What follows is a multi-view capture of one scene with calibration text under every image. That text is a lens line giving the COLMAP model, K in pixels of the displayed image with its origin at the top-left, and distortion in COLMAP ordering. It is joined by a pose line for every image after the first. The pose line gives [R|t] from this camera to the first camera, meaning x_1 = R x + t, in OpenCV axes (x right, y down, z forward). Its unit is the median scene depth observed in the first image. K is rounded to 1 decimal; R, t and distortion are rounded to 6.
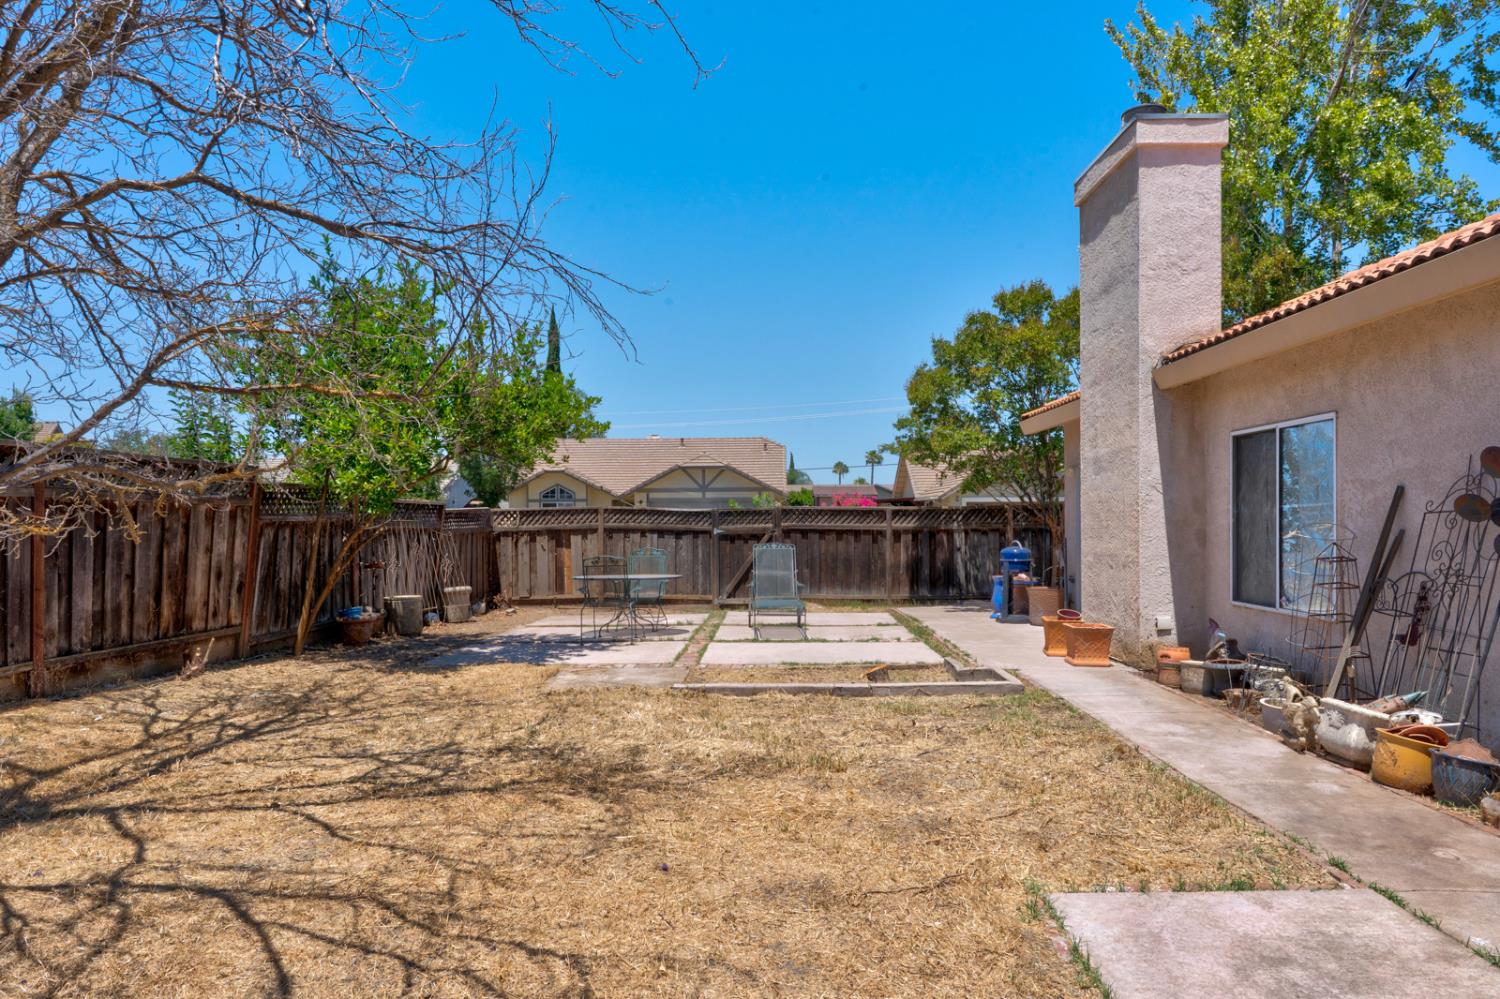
lens RADIAL K [[924.5, 0, 750.0], [0, 924.5, 499.5], [0, 0, 1]] dist [0.001875, 0.000679]
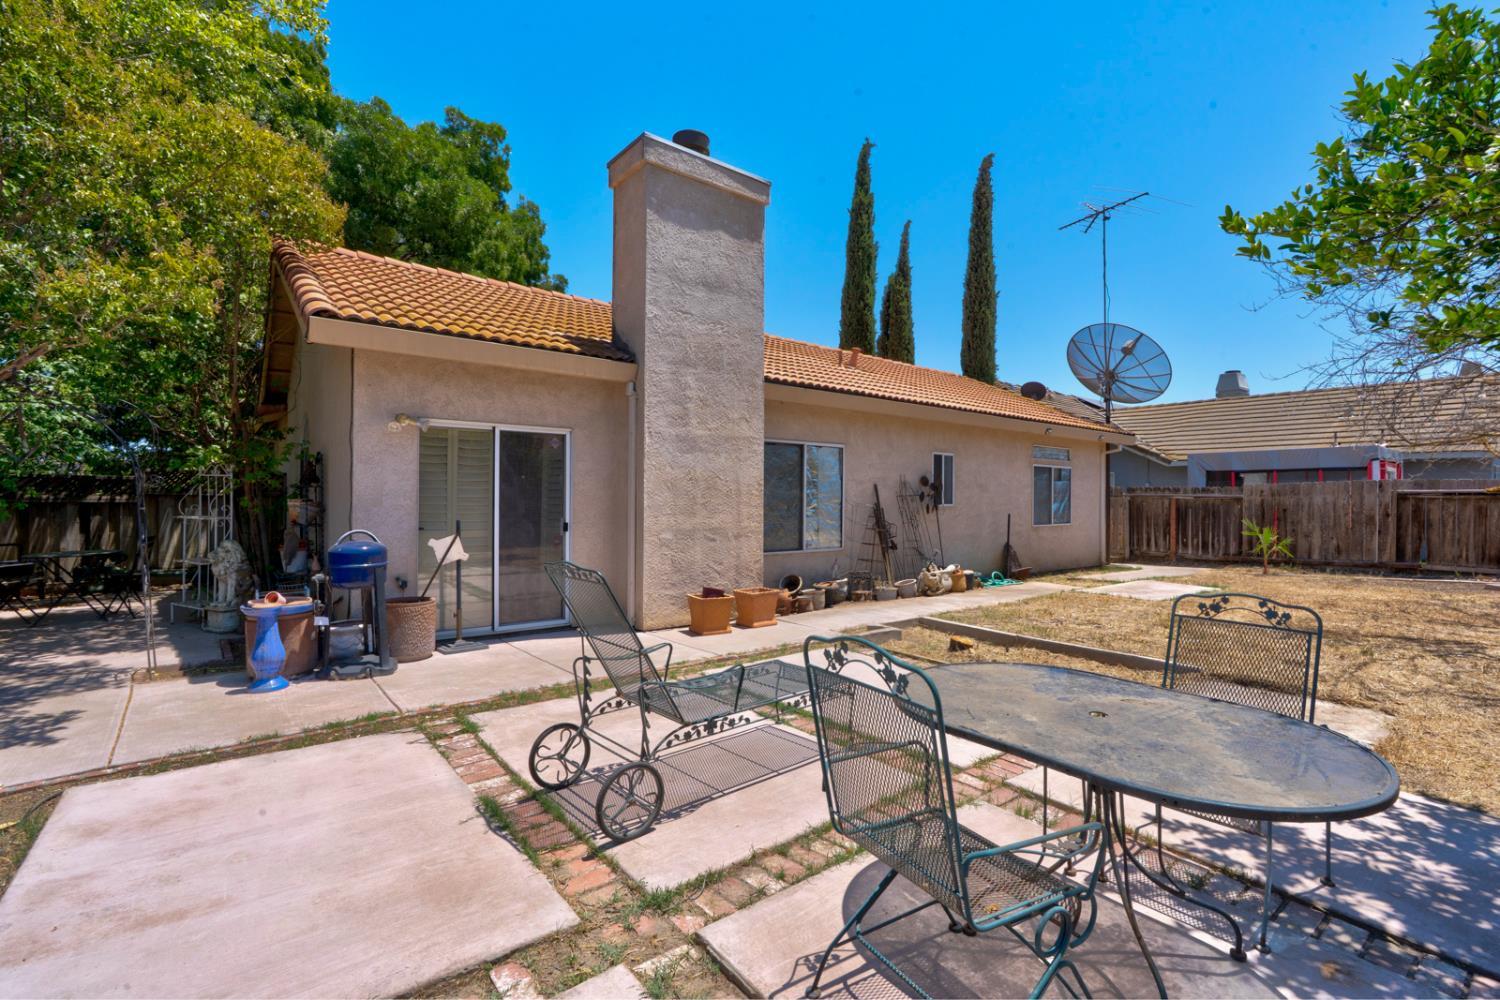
lens RADIAL K [[676.6, 0, 758.1], [0, 676.6, 497.6], [0, 0, 1]] dist [-0.010030, 0.005077]
pose [[-0.632871, 0.002237, 0.774254, -0.344631], [-0.020868, 0.999583, -0.019946, 0.047757], [-0.773976, -0.028781, -0.632561, 1.845987]]
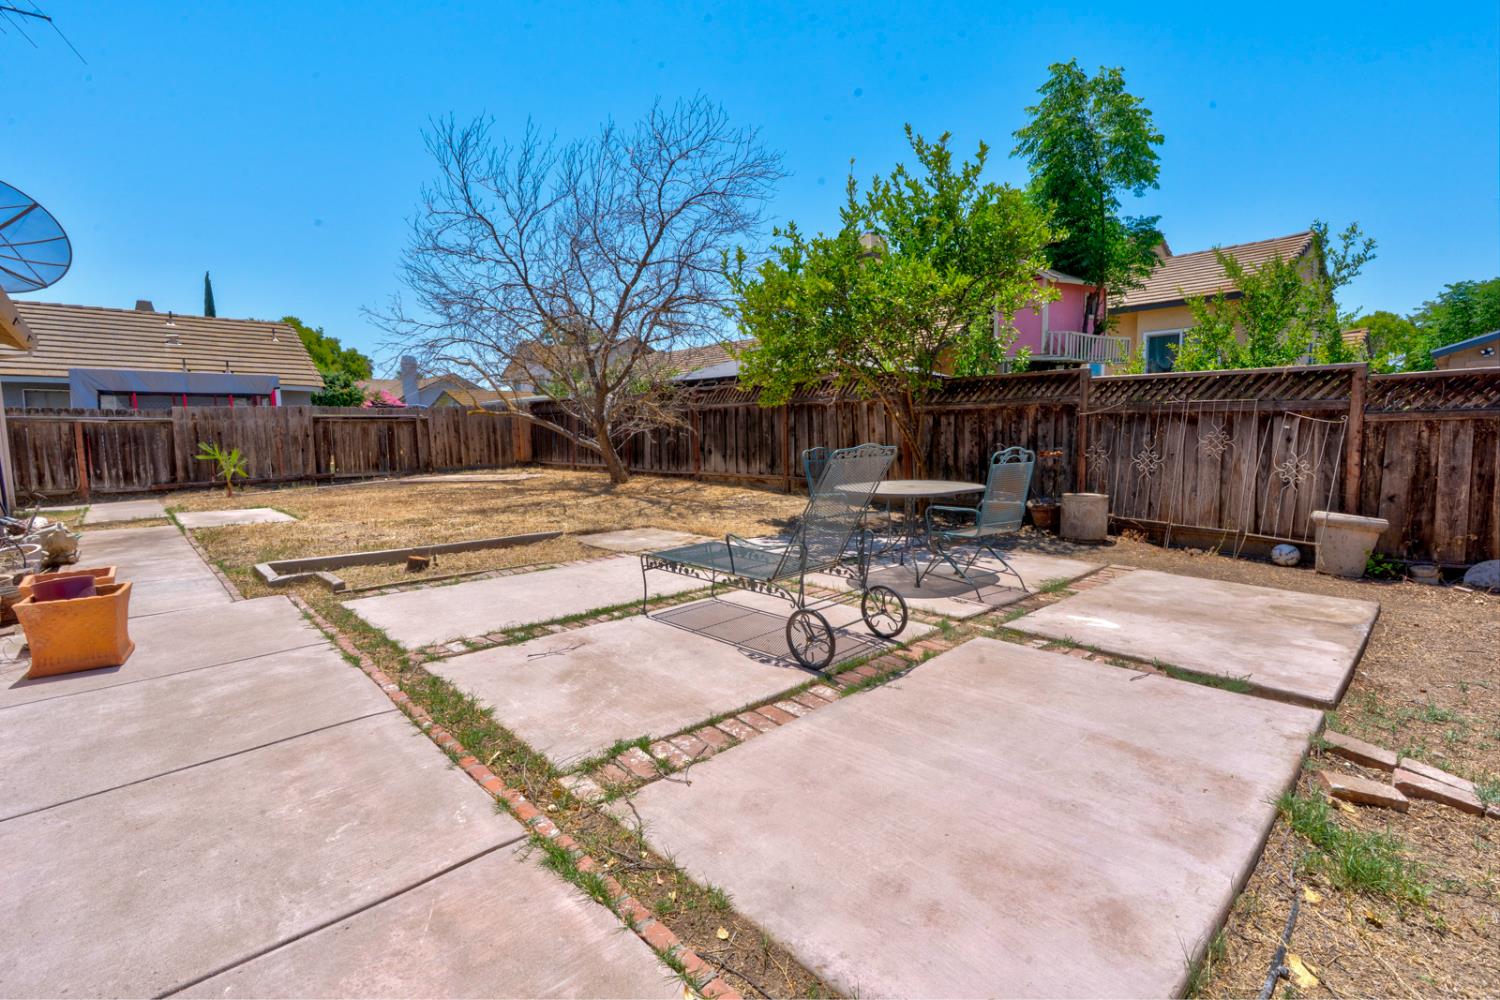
lens RADIAL K [[676.6, 0, 758.1], [0, 676.6, 497.6], [0, 0, 1]] dist [-0.010030, 0.005077]
pose [[-0.714335, 0.081098, -0.695089, 0.412399], [0.028690, 0.995821, 0.086701, 0.073551], [0.699216, 0.041991, -0.713676, 1.961006]]
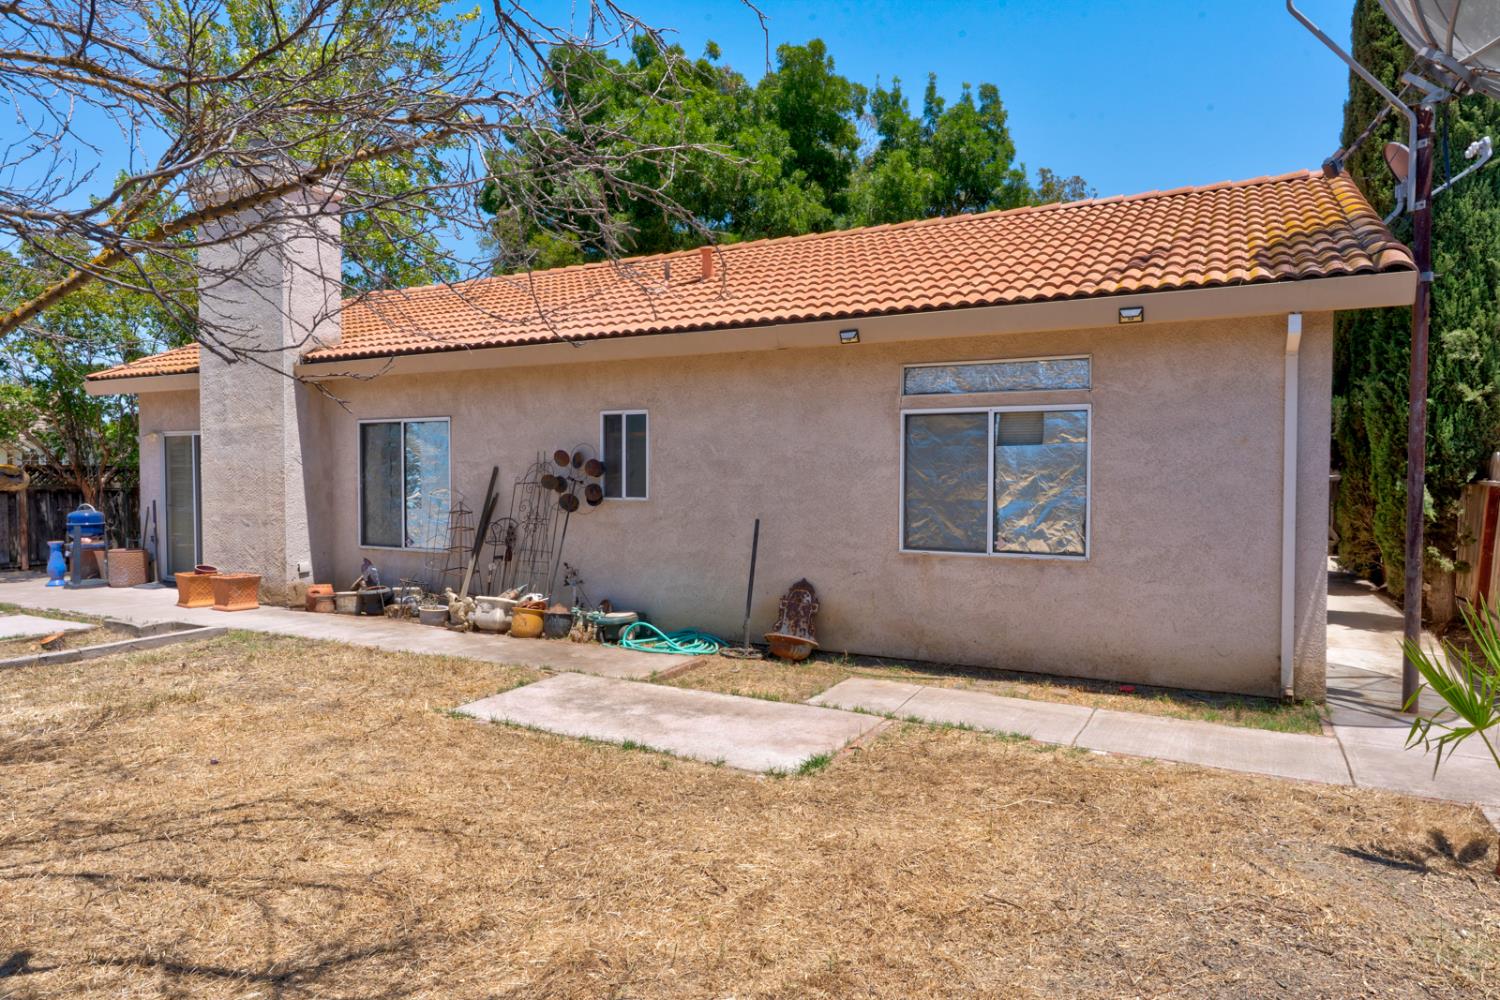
lens RADIAL K [[907.7, 0, 766.2], [0, 907.7, 497.0], [0, 0, 1]] dist [0.005664, 0.003178]
pose [[0.451776, -0.019200, 0.891925, -0.437959], [-0.023436, 0.999168, 0.033379, -0.021662], [-0.891824, -0.035983, 0.450950, -0.137823]]
